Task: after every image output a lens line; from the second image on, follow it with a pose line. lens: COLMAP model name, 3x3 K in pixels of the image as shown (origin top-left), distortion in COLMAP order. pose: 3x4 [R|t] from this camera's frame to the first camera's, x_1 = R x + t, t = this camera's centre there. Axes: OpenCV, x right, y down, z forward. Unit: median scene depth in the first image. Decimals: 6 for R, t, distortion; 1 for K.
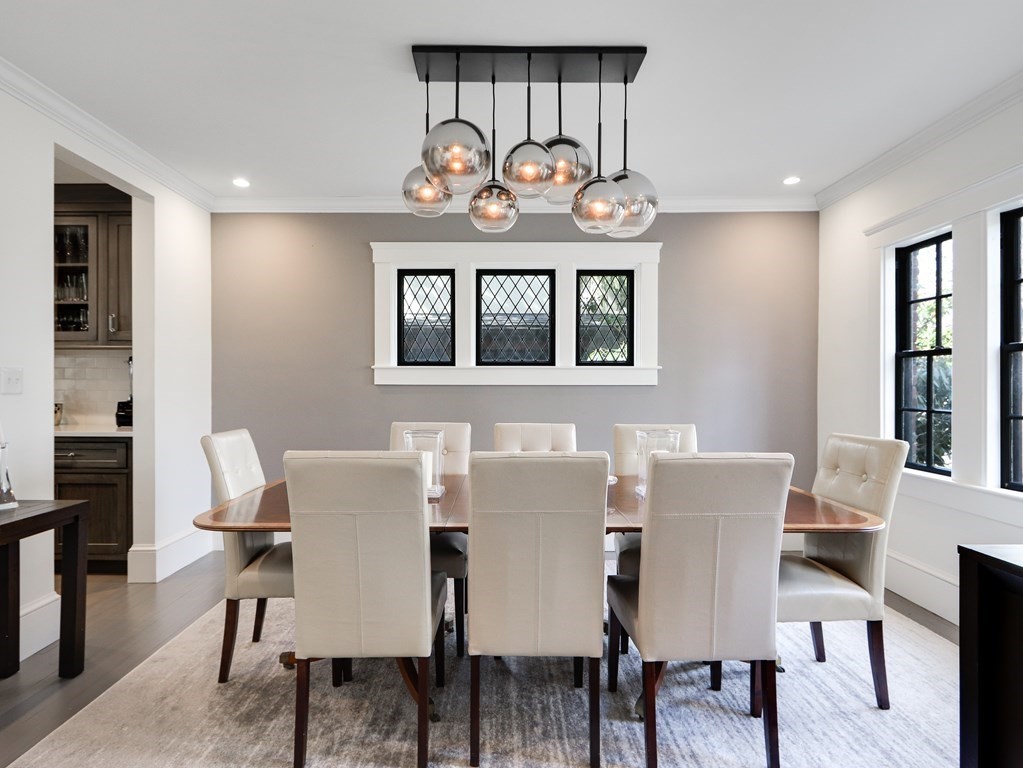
lens RADIAL K [[582.0, 0, 508.7], [0, 582.0, 383.6], [0, 0, 1]] dist [-0.002021, -0.000496]
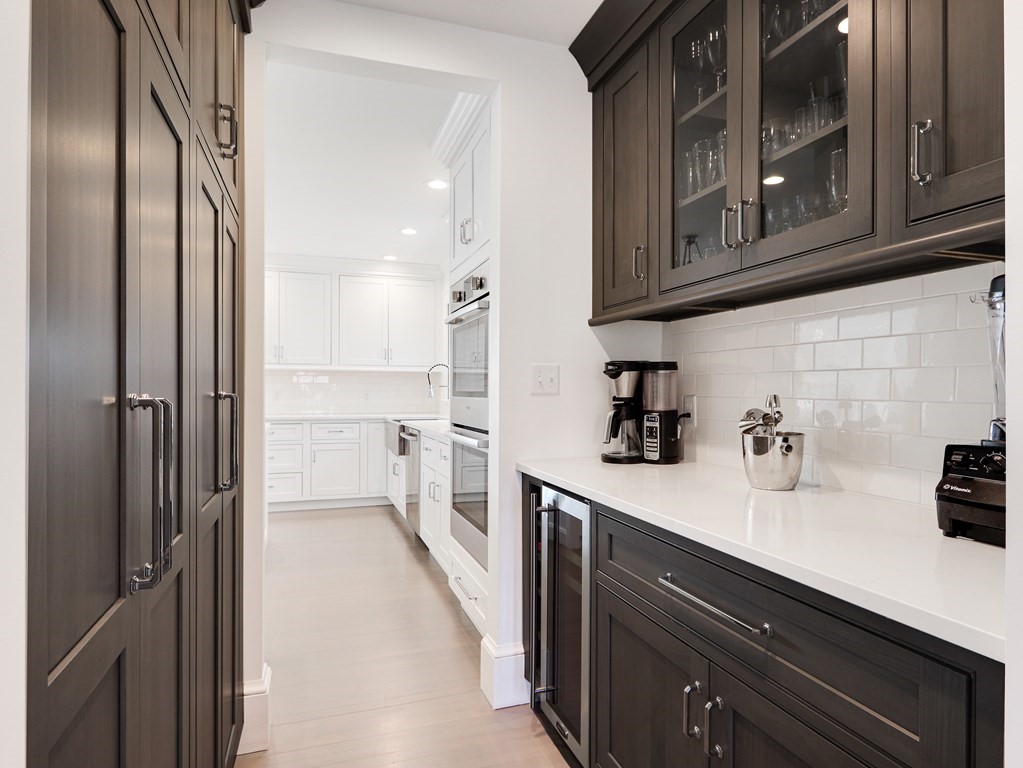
lens RADIAL K [[569.4, 0, 508.2], [0, 569.4, 388.0], [0, 0, 1]] dist [0.000004, -0.000114]
pose [[0.278786, -0.000502, -0.960353, -0.477434], [-0.003275, 0.999994, -0.001473, 0.006372], [0.960348, 0.003556, 0.278783, 0.735898]]
